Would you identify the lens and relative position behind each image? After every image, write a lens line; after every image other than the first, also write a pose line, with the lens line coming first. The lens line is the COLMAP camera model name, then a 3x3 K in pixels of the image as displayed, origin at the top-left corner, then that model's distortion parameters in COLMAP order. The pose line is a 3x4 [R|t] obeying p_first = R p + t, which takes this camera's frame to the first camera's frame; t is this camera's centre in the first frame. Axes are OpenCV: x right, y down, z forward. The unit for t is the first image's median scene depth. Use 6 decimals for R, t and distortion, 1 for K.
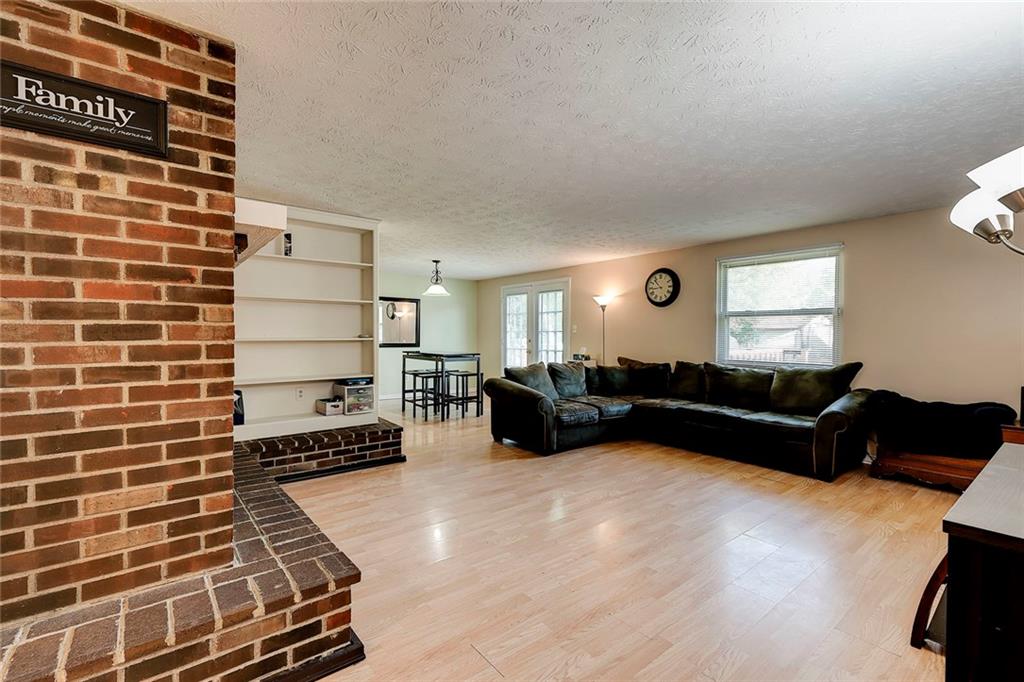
lens RADIAL K [[452.1, 0, 481.8], [0, 452.1, 340.3], [0, 0, 1]] dist [0.001681, 0.000245]
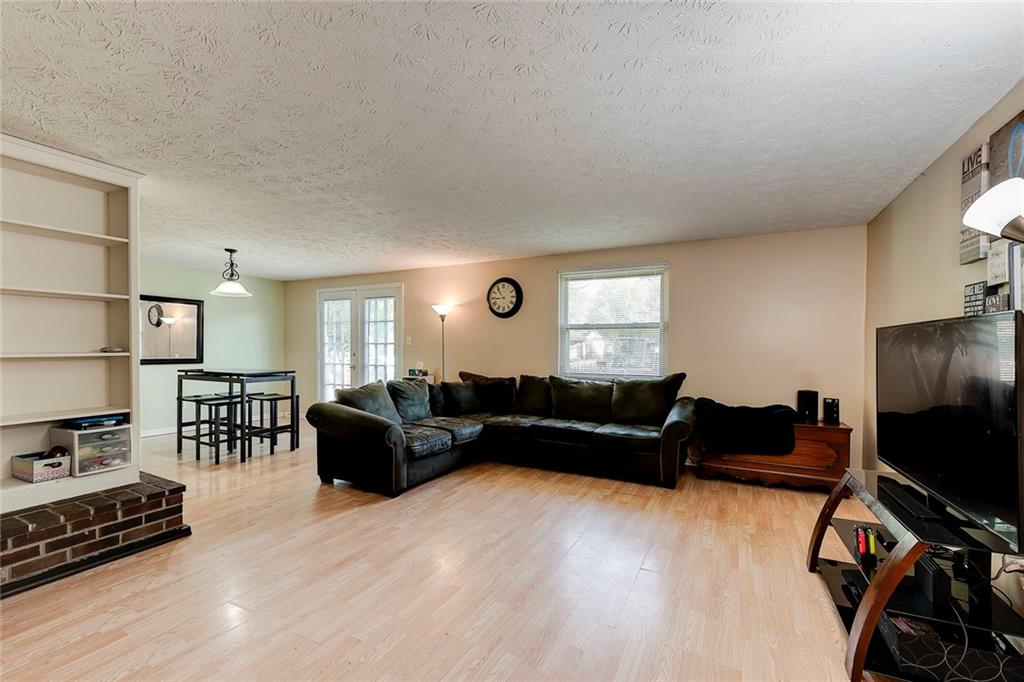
lens RADIAL K [[457.7, 0, 491.3], [0, 457.7, 352.2], [0, 0, 1]] dist [-0.000758, 0.000073]
pose [[0.904941, -0.004513, 0.425512, -0.040973], [0.004755, 0.999989, 0.000494, -0.003162], [-0.425510, 0.001576, 0.904952, 0.151721]]
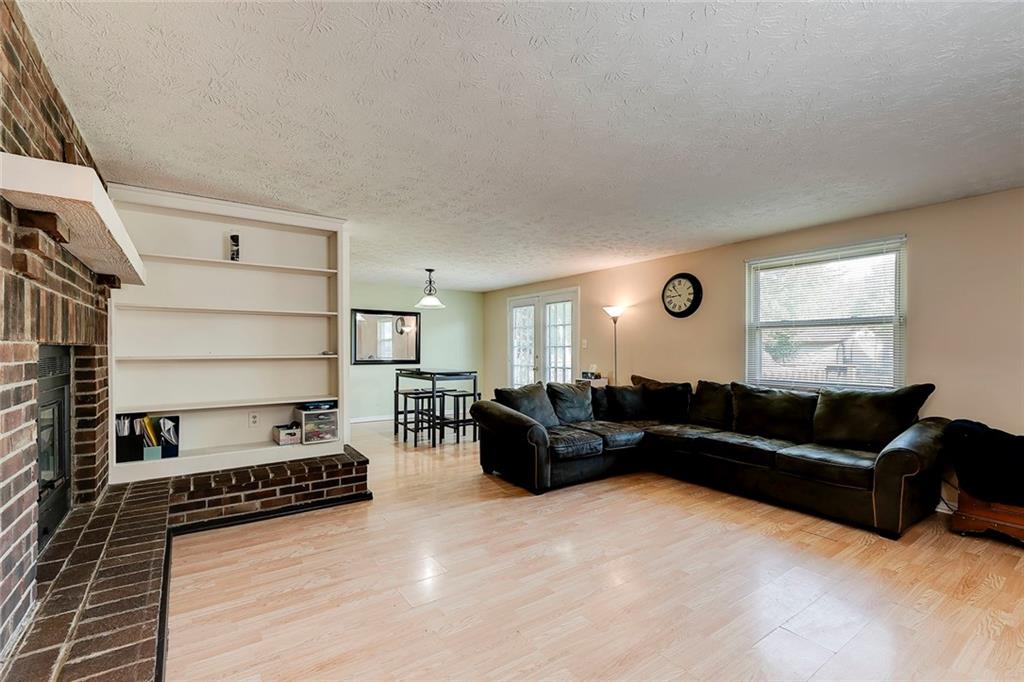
lens RADIAL K [[450.2, 0, 484.8], [0, 450.2, 350.7], [0, 0, 1]] dist [0.000833, -0.000076]
pose [[0.998502, -0.003682, -0.054594, 0.074482], [0.003087, 0.999935, -0.010972, -0.002693], [0.054631, 0.010787, 0.998448, 0.128081]]
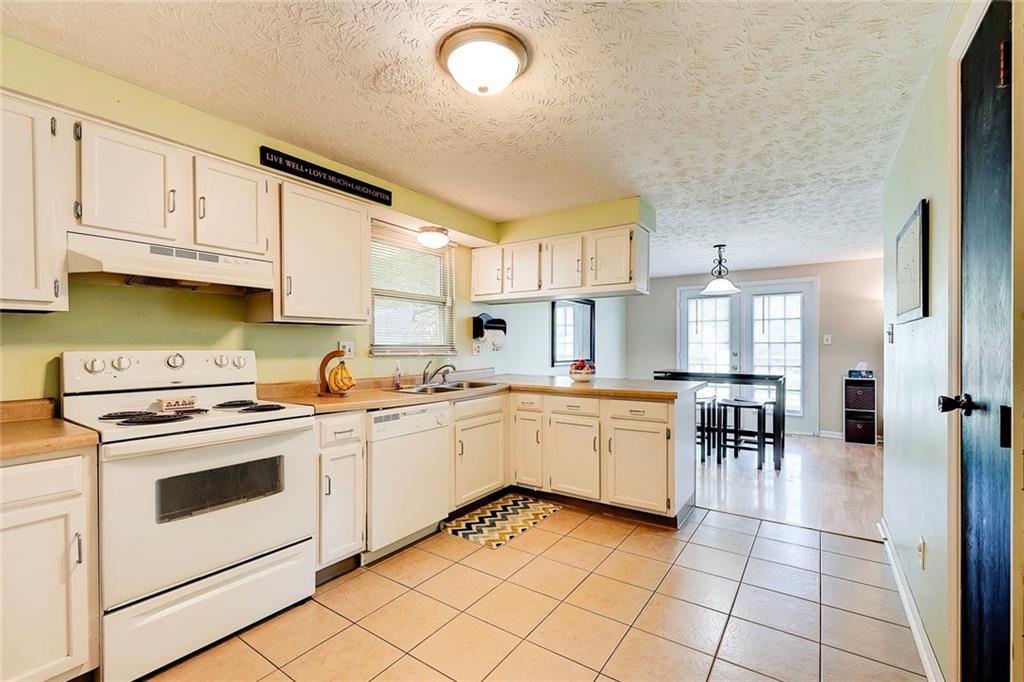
lens RADIAL K [[438.3, 0, 510.8], [0, 438.3, 350.1], [0, 0, 1]] dist [0.001115, 0.000079]
pose [[0.944115, -0.010007, 0.329466, -0.819003], [0.011561, 0.999929, -0.002760, -0.012484], [-0.329415, 0.006415, 0.944164, 0.563022]]
